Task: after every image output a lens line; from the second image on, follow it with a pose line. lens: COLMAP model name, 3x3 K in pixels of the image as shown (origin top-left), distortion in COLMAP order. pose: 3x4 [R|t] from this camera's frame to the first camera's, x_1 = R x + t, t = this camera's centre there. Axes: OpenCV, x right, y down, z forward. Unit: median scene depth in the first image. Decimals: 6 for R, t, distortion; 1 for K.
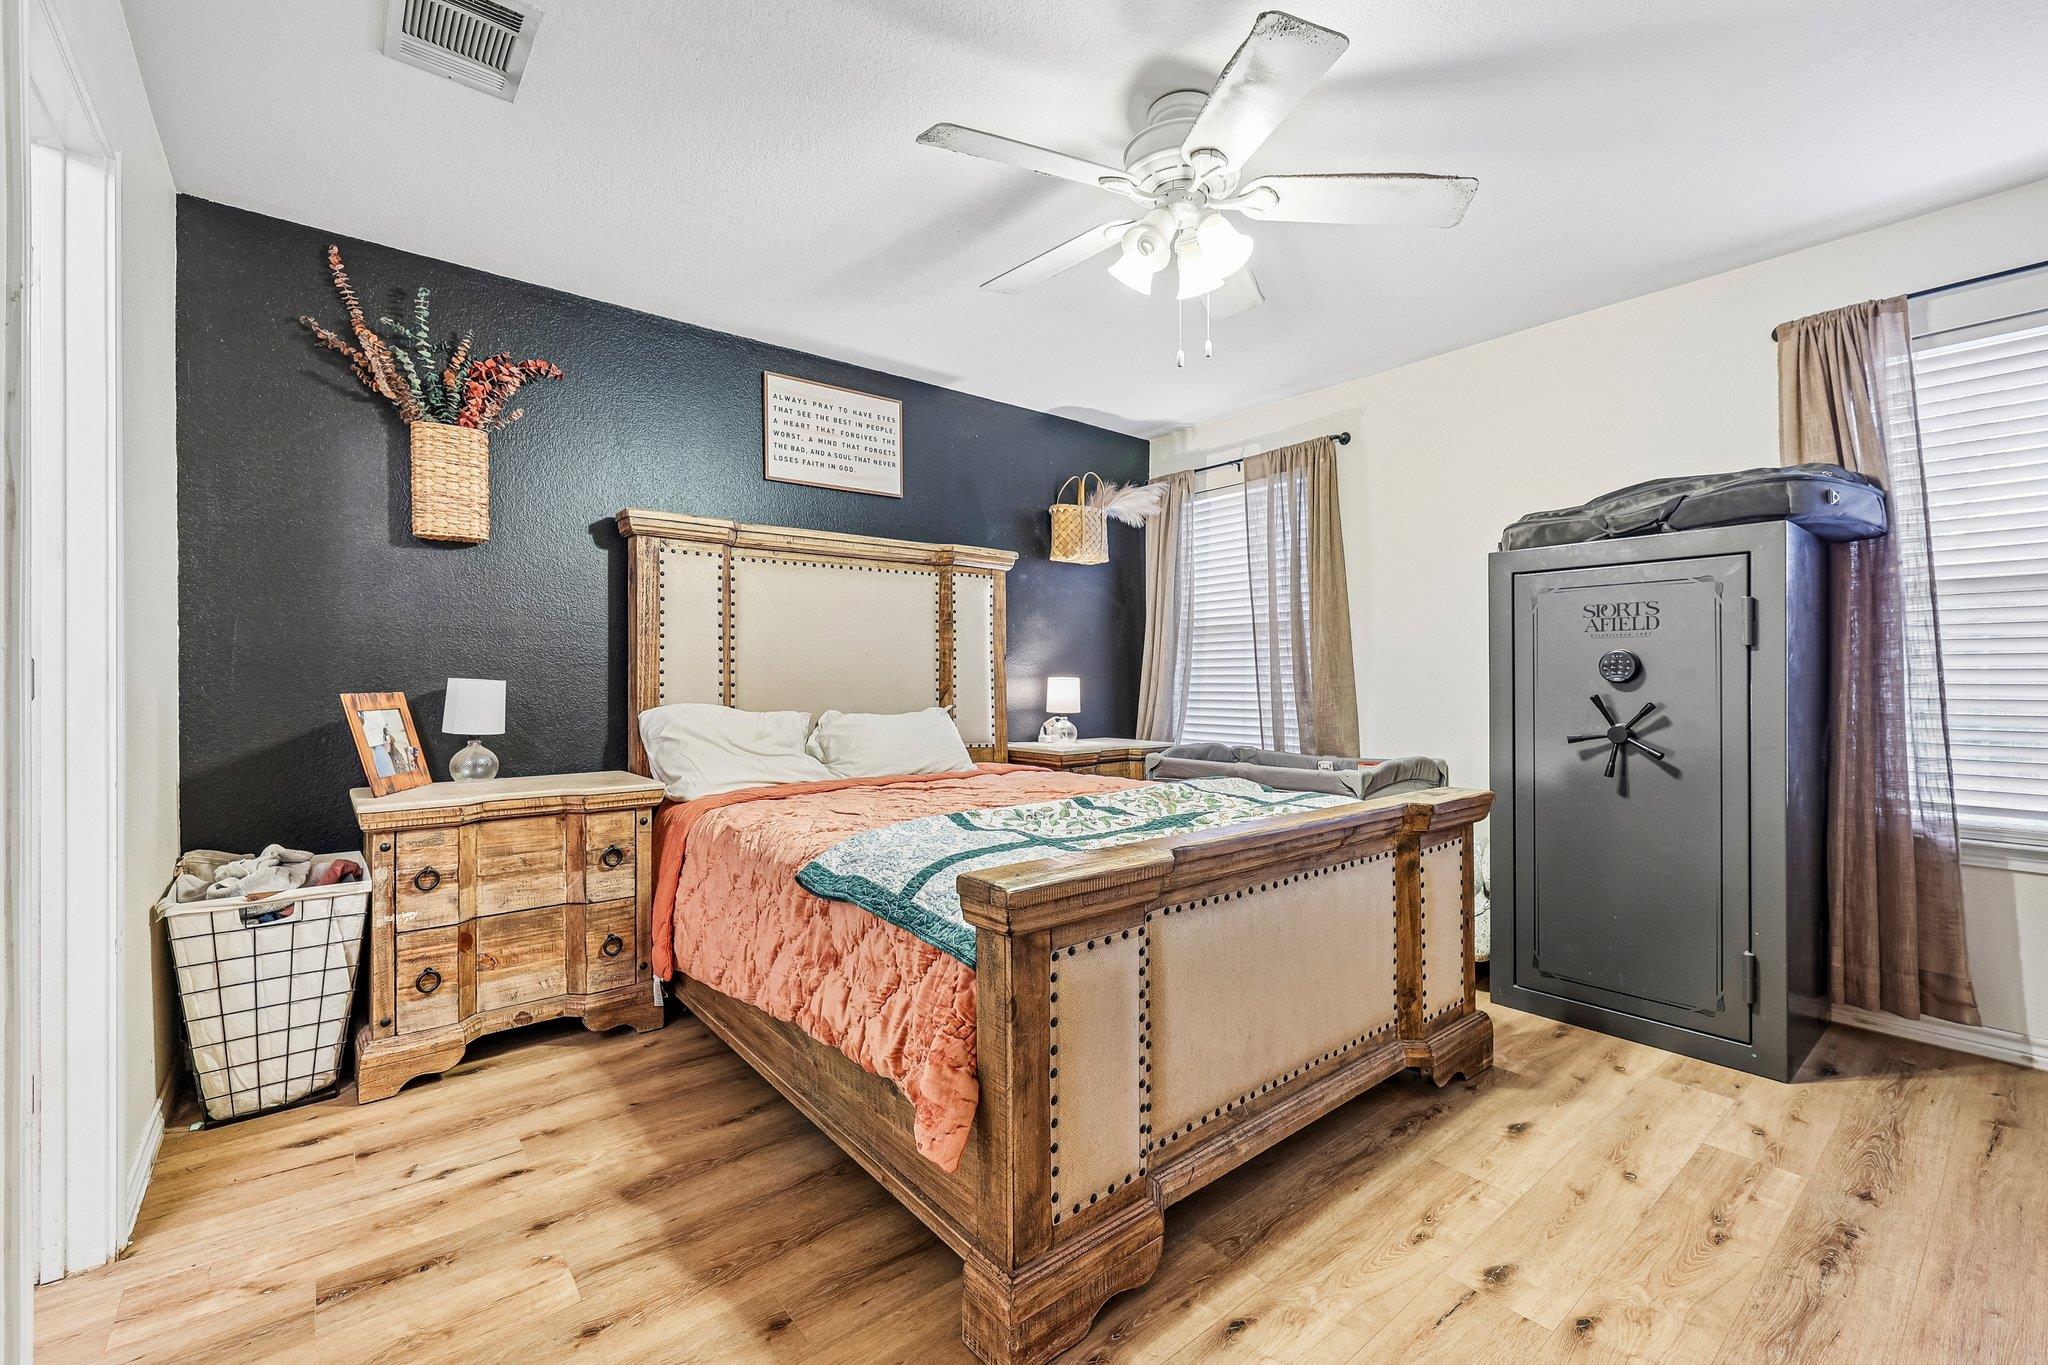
lens RADIAL K [[857.3, 0, 1029.1], [0, 857.3, 678.1], [0, 0, 1]] dist [-0.001549, 0.000745]
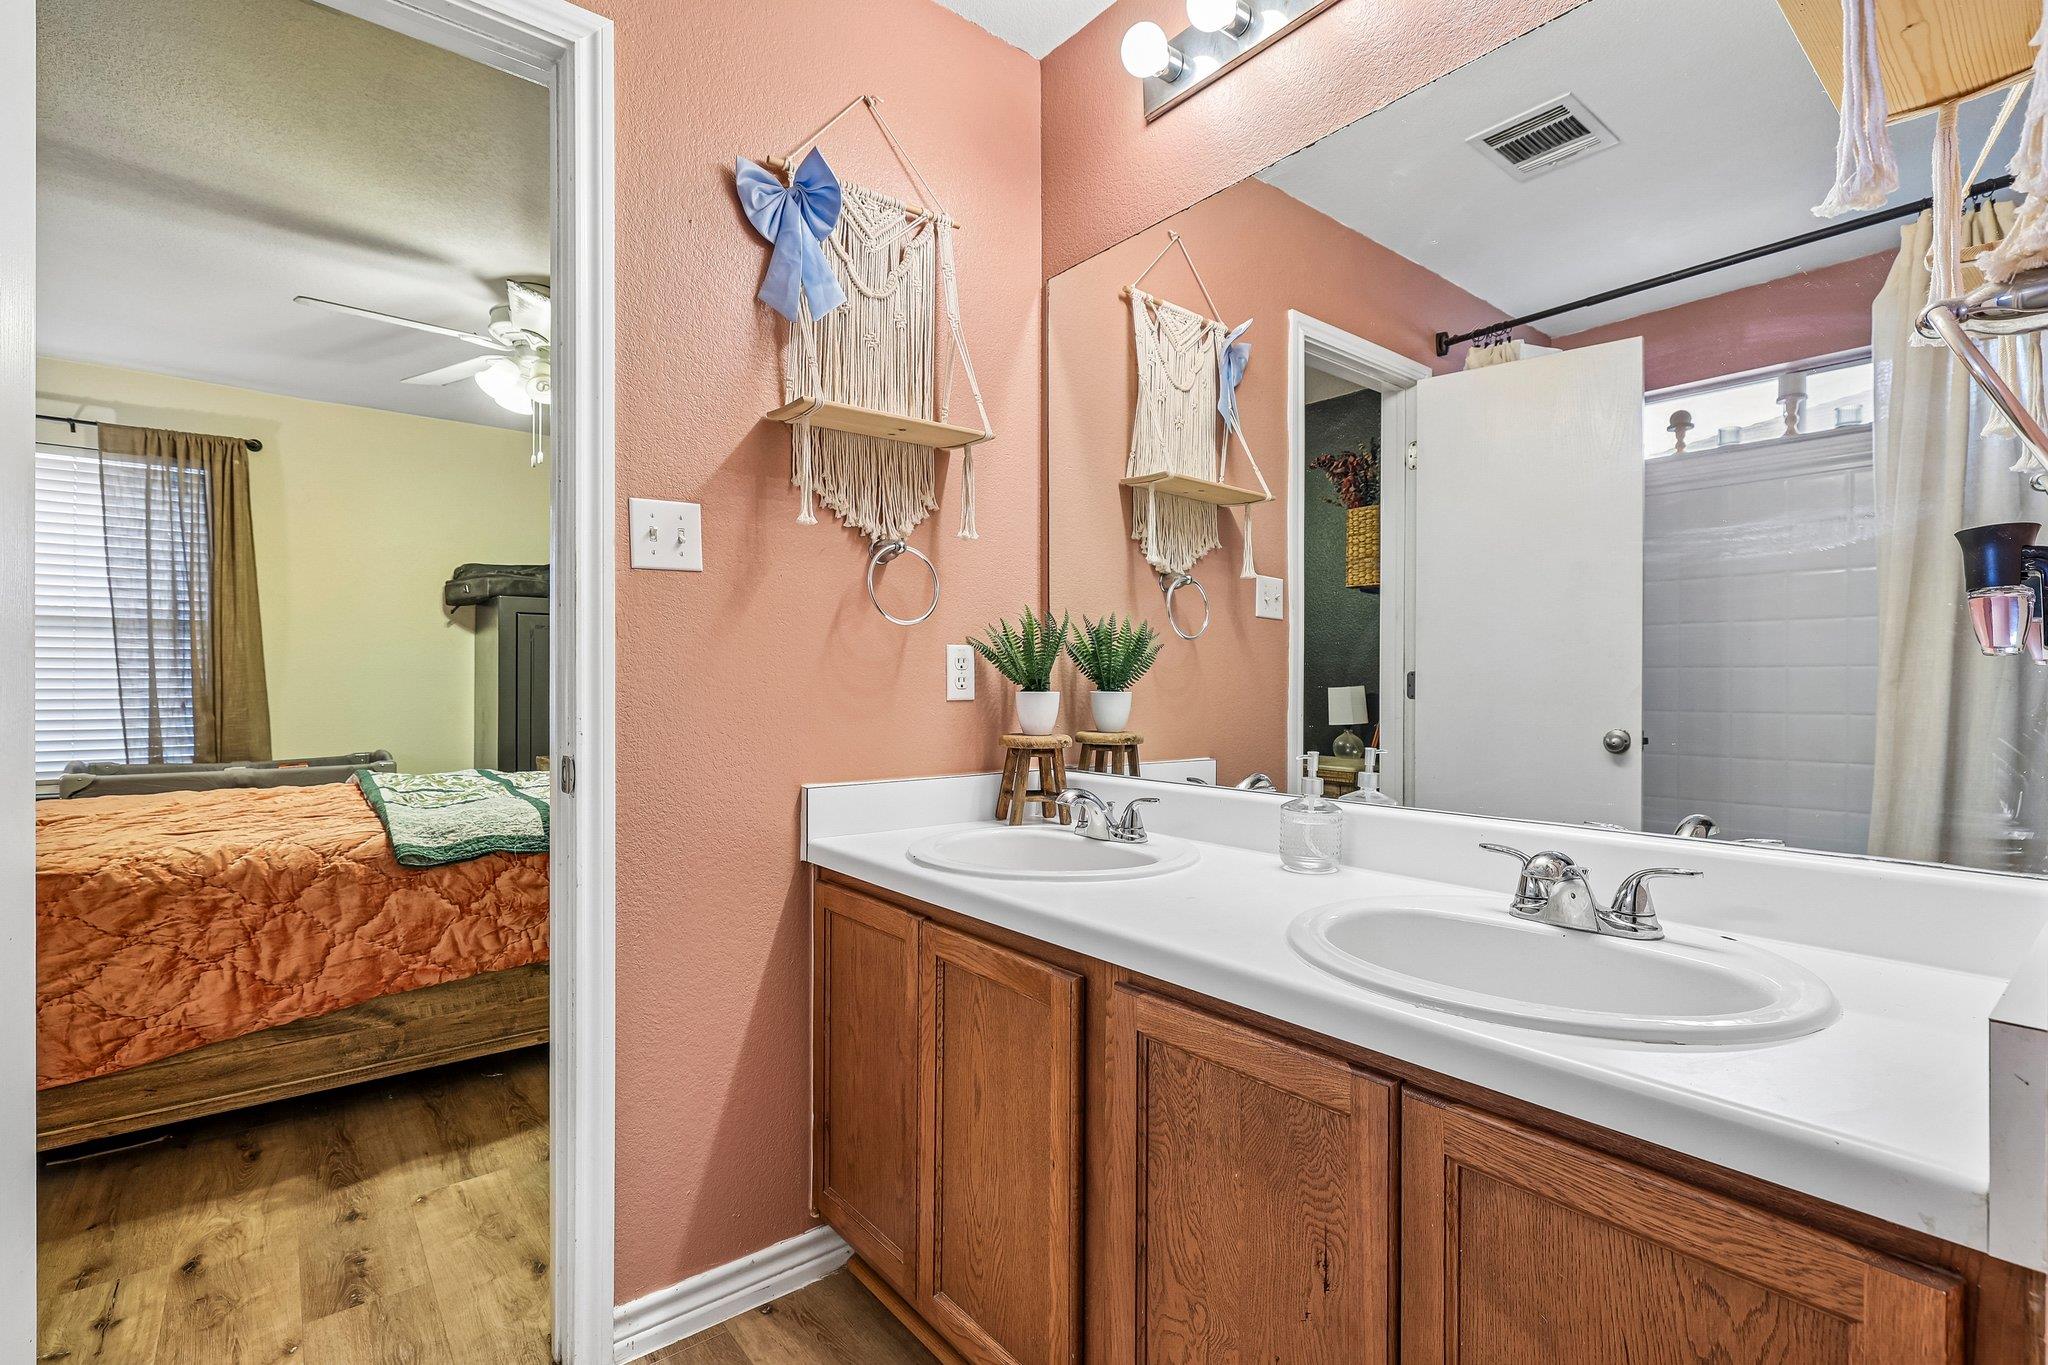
lens RADIAL K [[921.9, 0, 1026.1], [0, 921.9, 679.0], [0, 0, 1]] dist [-0.002484, 0.001348]
pose [[0.004661, 0.009305, 0.999946, -1.068502], [-0.002831, 0.999953, -0.009292, 0.004500], [-0.999985, -0.002788, 0.004688, 0.124033]]
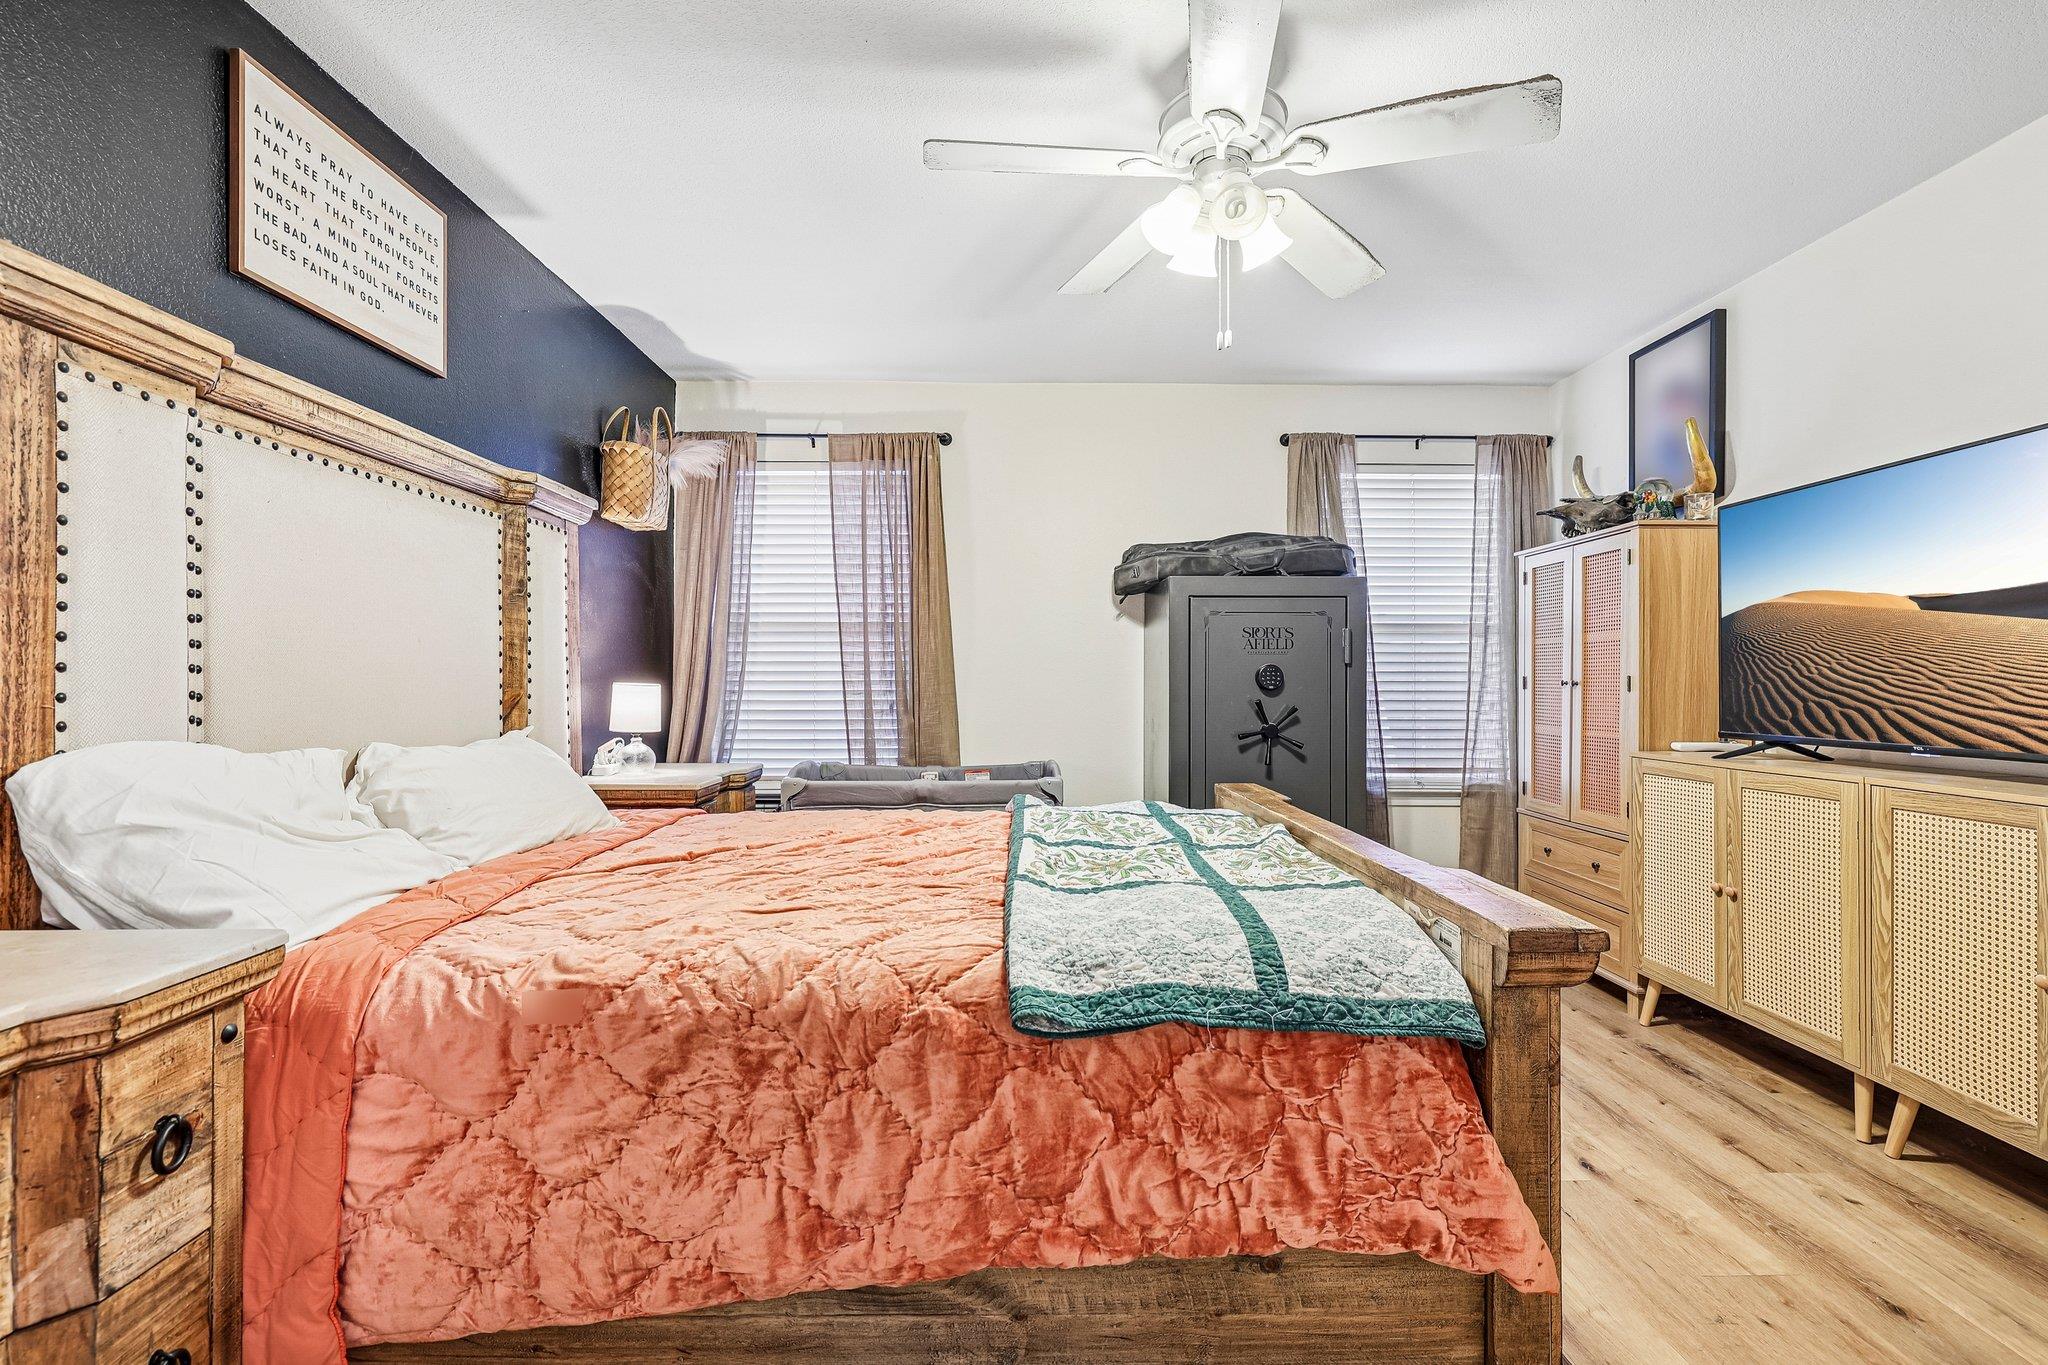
lens RADIAL K [[894.5, 0, 1029.6], [0, 894.5, 680.3], [0, 0, 1]] dist [-0.000124, 0.000460]
pose [[0.624806, 0.006610, 0.780752, -0.545300], [-0.004348, 0.999978, -0.004987, -0.001043], [-0.780768, -0.000279, 0.624821, 0.434122]]
